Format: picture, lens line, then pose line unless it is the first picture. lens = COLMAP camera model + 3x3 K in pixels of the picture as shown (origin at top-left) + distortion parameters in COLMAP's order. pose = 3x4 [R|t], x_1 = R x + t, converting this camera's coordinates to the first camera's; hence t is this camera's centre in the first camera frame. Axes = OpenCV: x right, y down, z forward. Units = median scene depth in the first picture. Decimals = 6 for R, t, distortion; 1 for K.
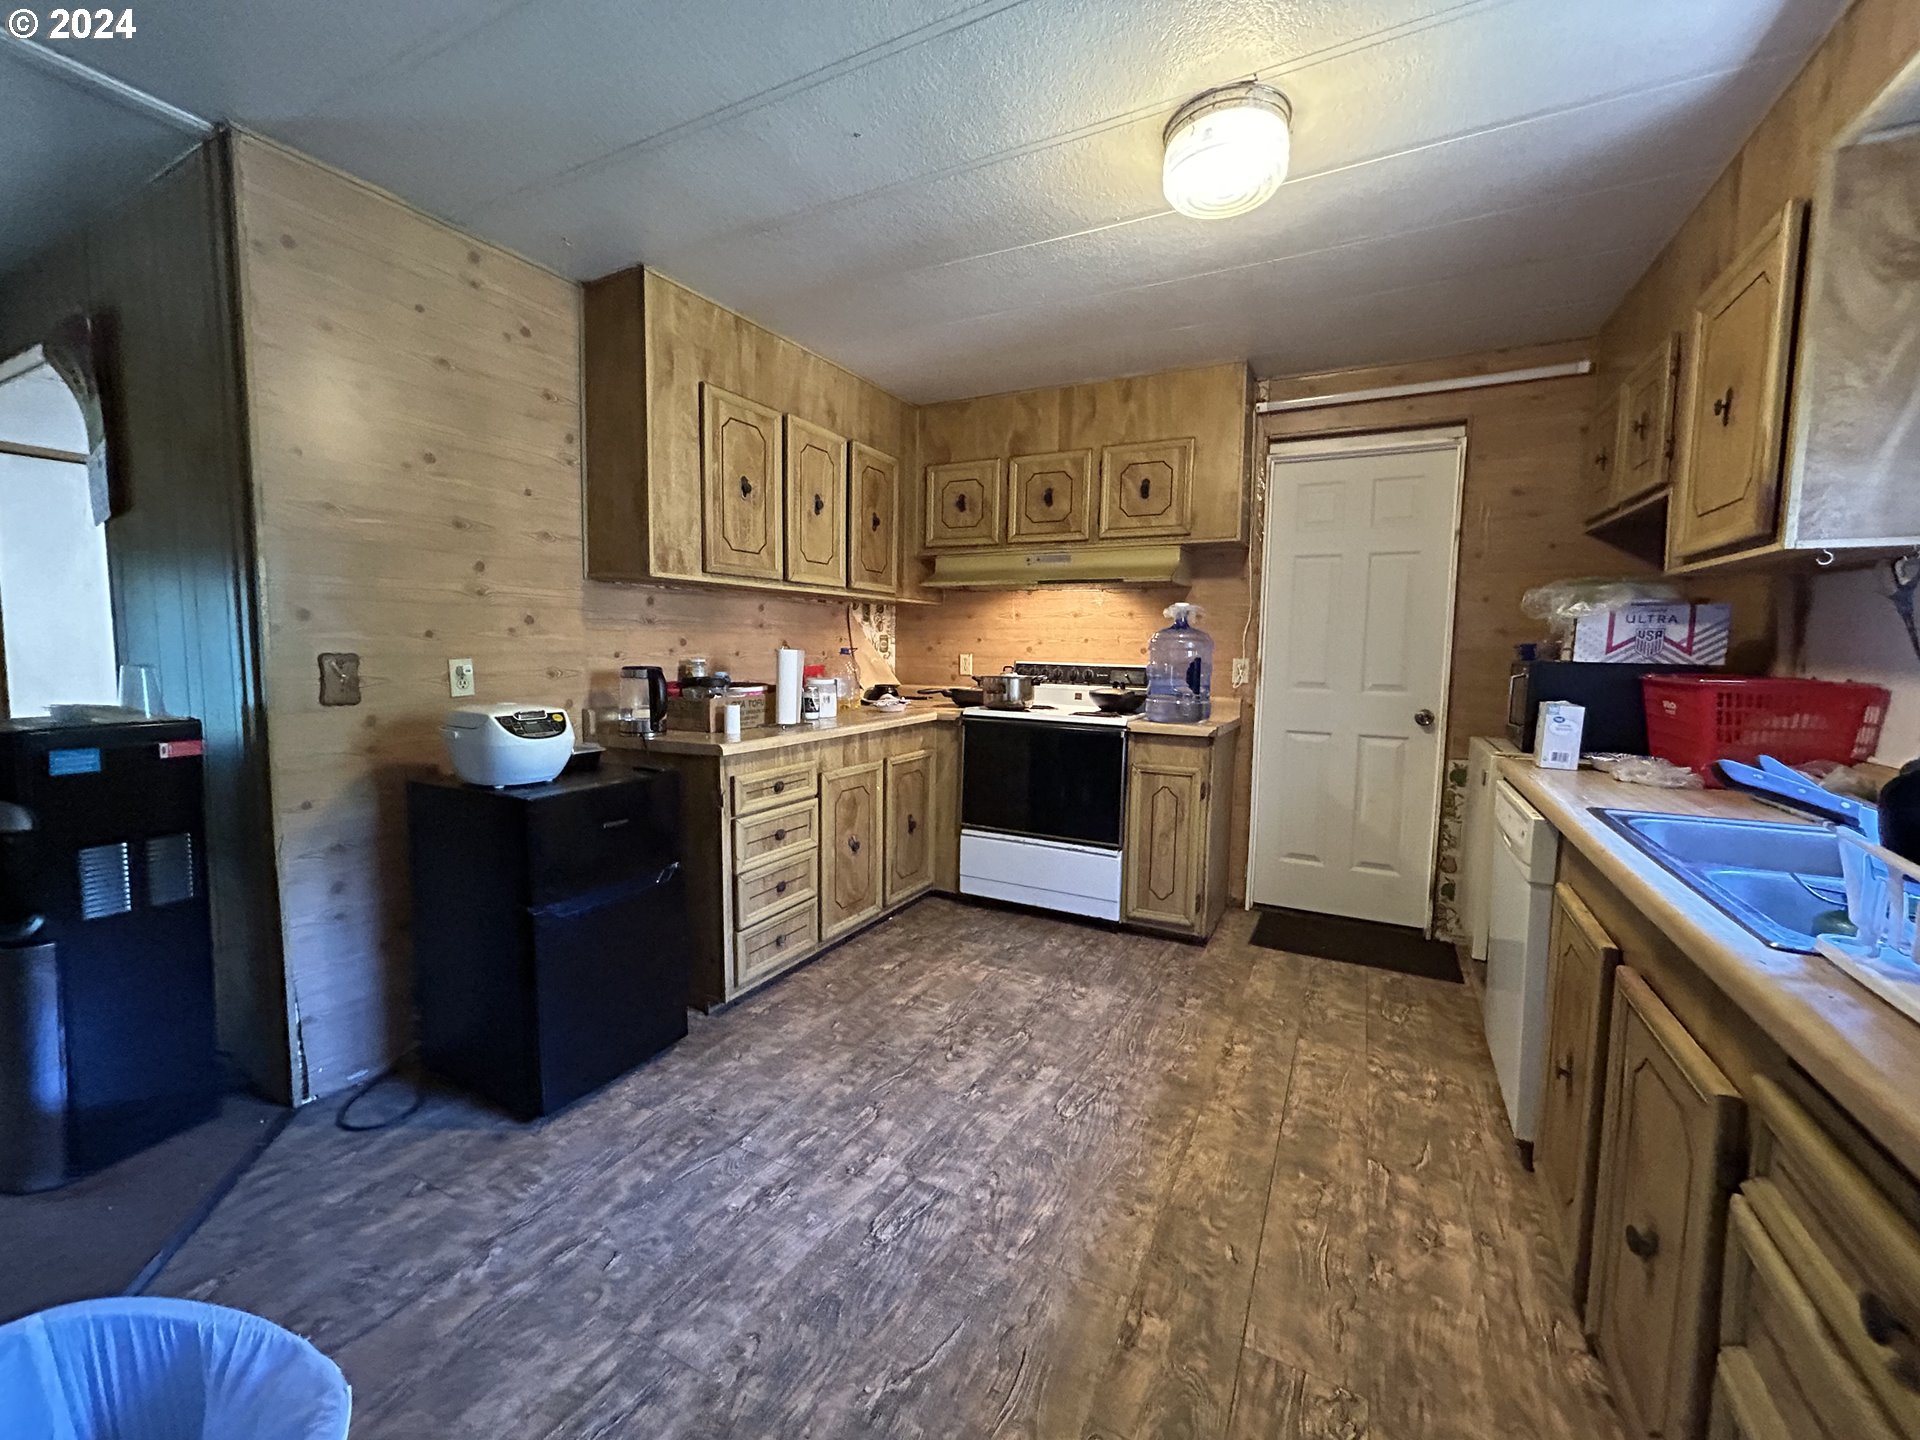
lens RADIAL K [[774.0, 0, 959.2], [0, 774.0, 707.9], [0, 0, 1]] dist [-0.002135, 0.000953]
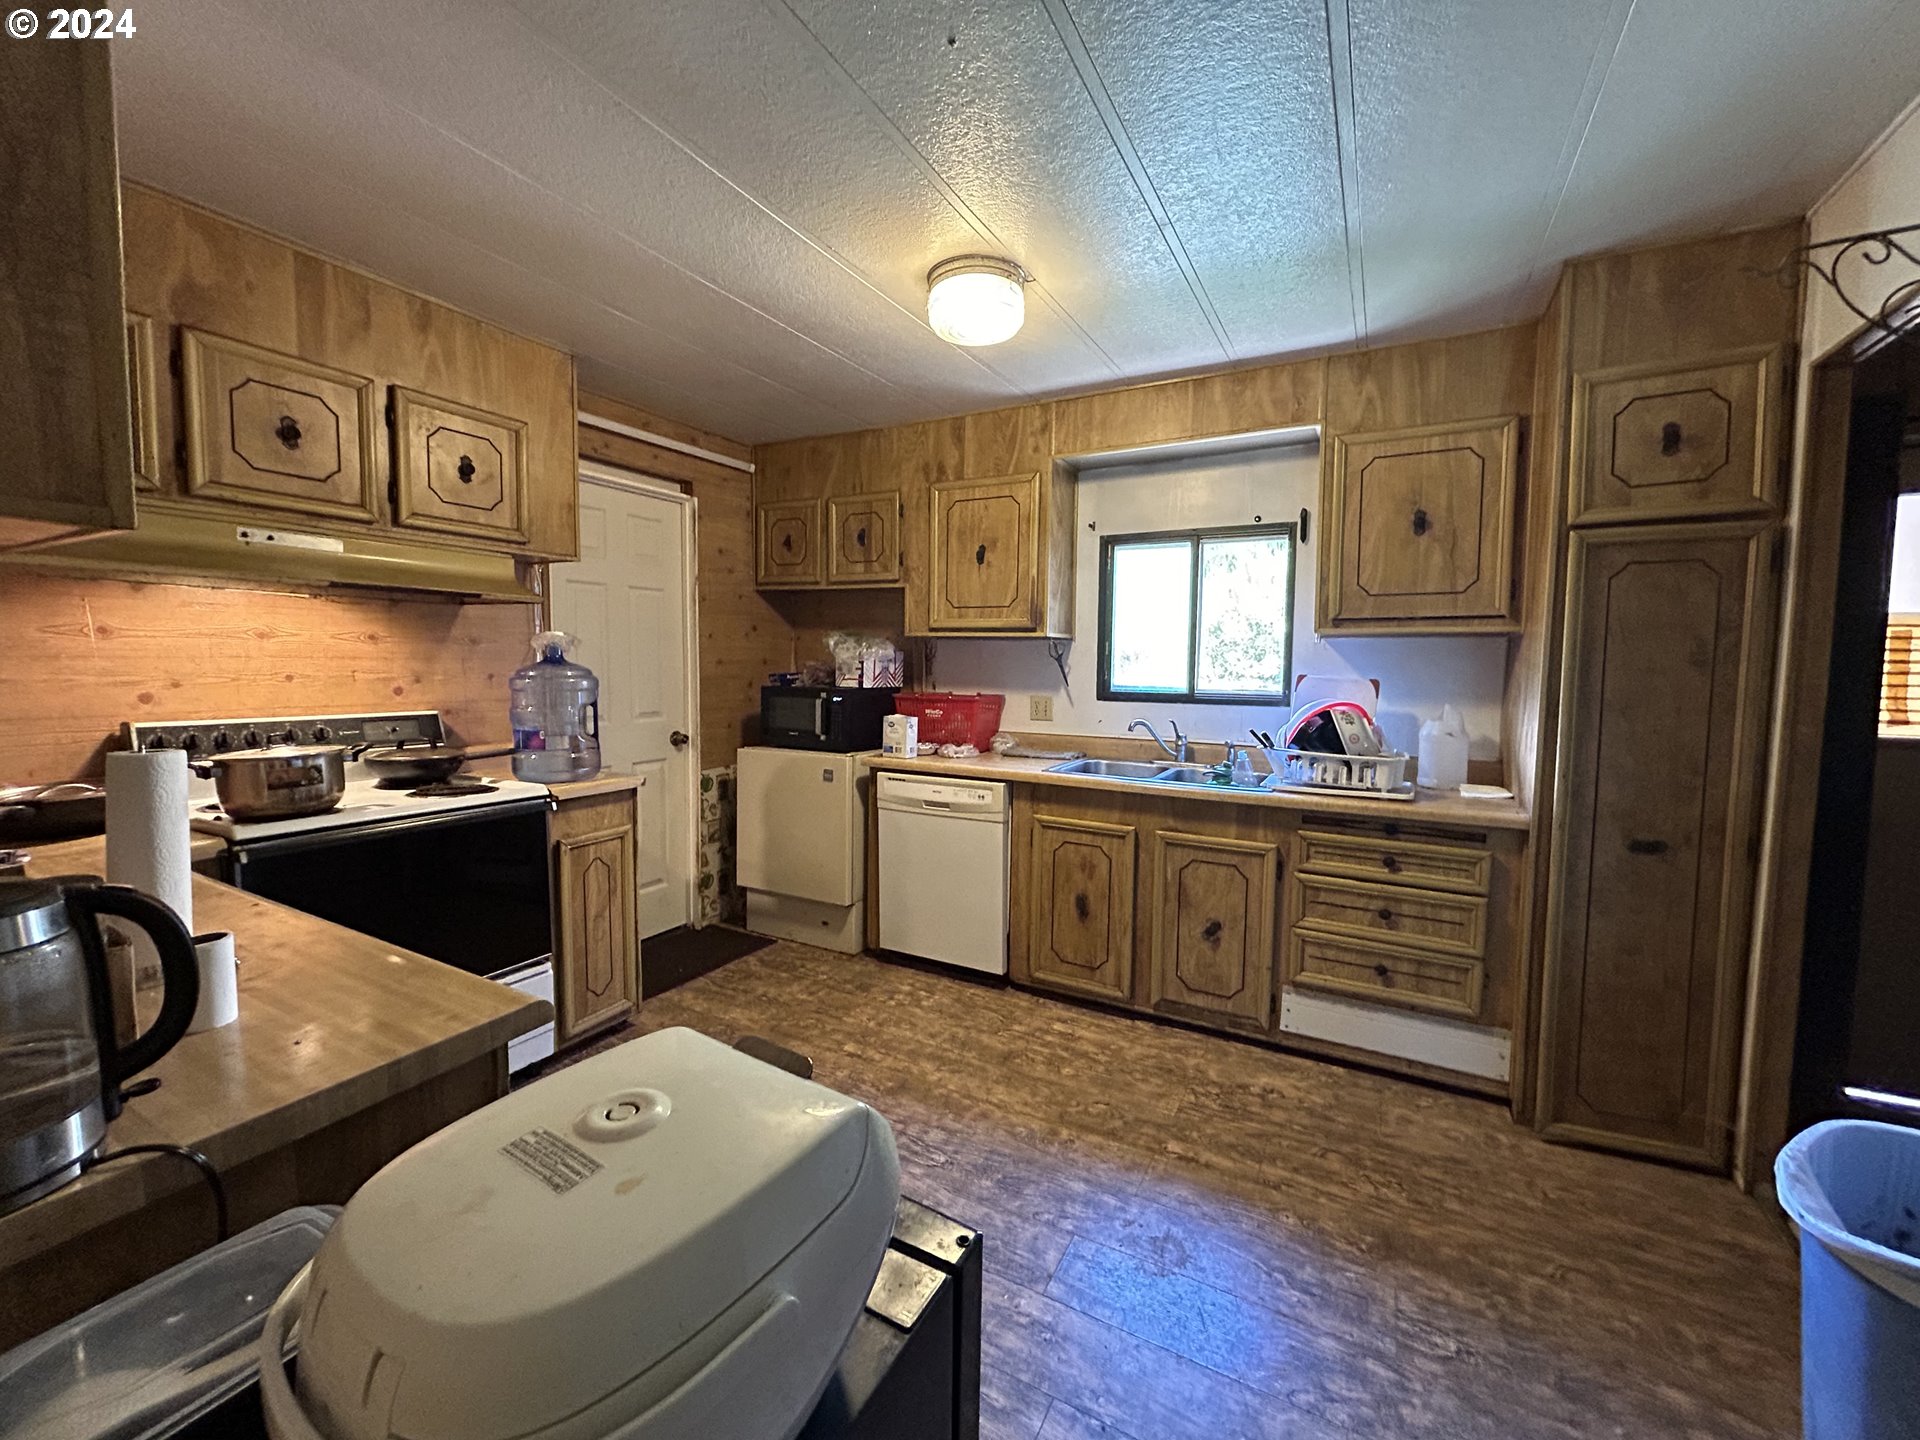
lens RADIAL K [[774.0, 0, 963.4], [0, 774.0, 708.0], [0, 0, 1]] dist [-0.002135, 0.000953]
pose [[0.013882, -0.074880, 0.997096, -0.682384], [0.071616, 0.994705, 0.073704, -0.113363], [-0.997336, 0.070385, 0.019171, 0.750961]]
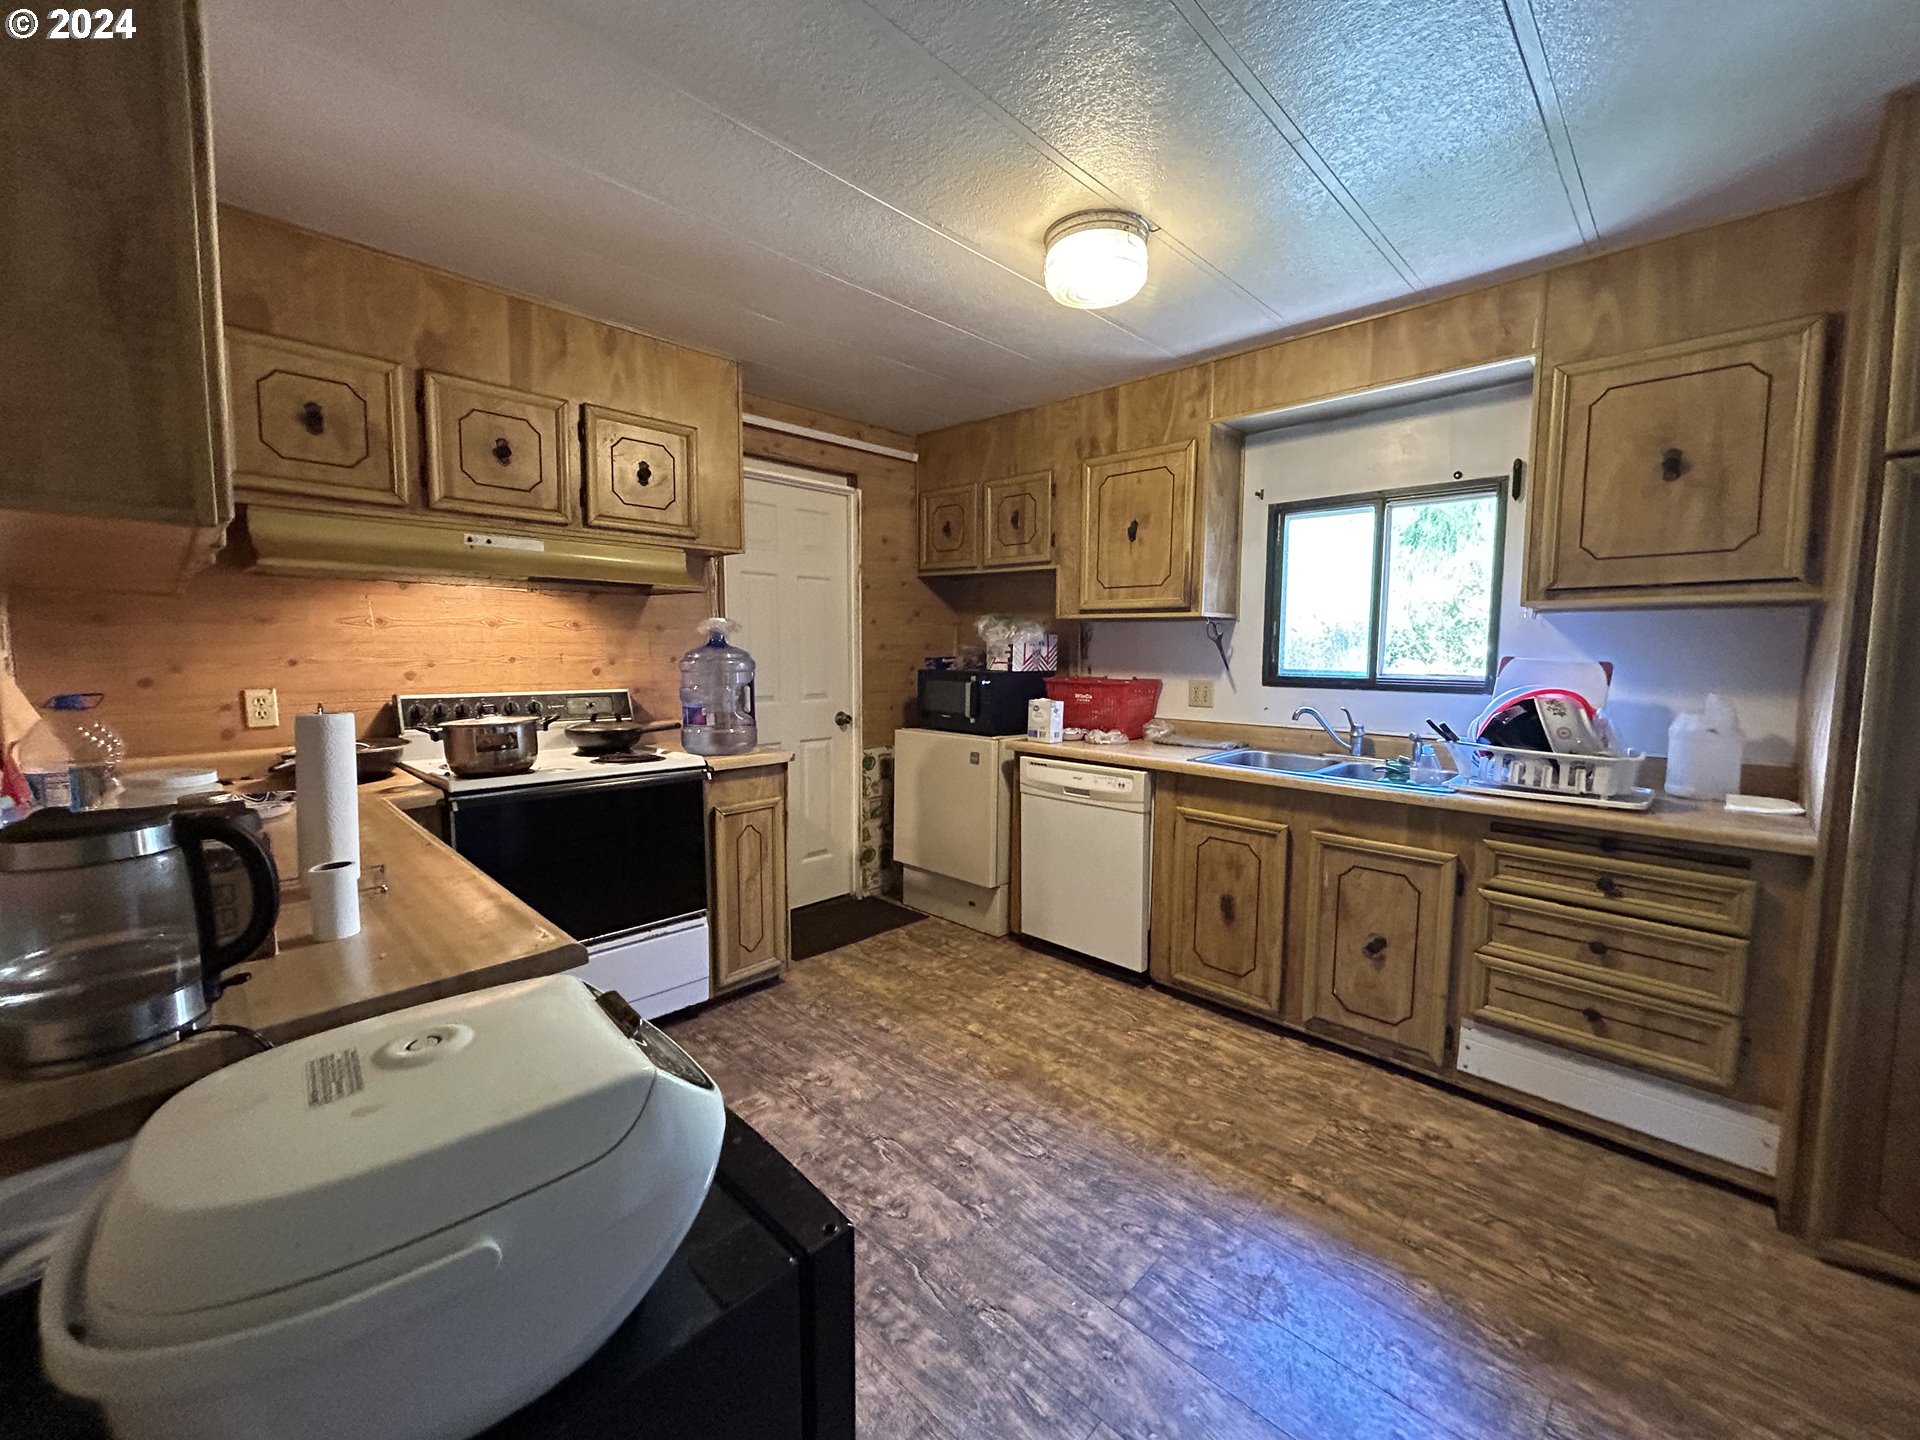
lens RADIAL K [[774.0, 0, 962.9], [0, 774.0, 708.5], [0, 0, 1]] dist [-0.002135, 0.000953]
pose [[0.280076, -0.088897, 0.955853, -0.647274], [0.077051, 0.994572, 0.069921, -0.096685], [-0.956881, 0.054066, 0.285406, 0.643333]]
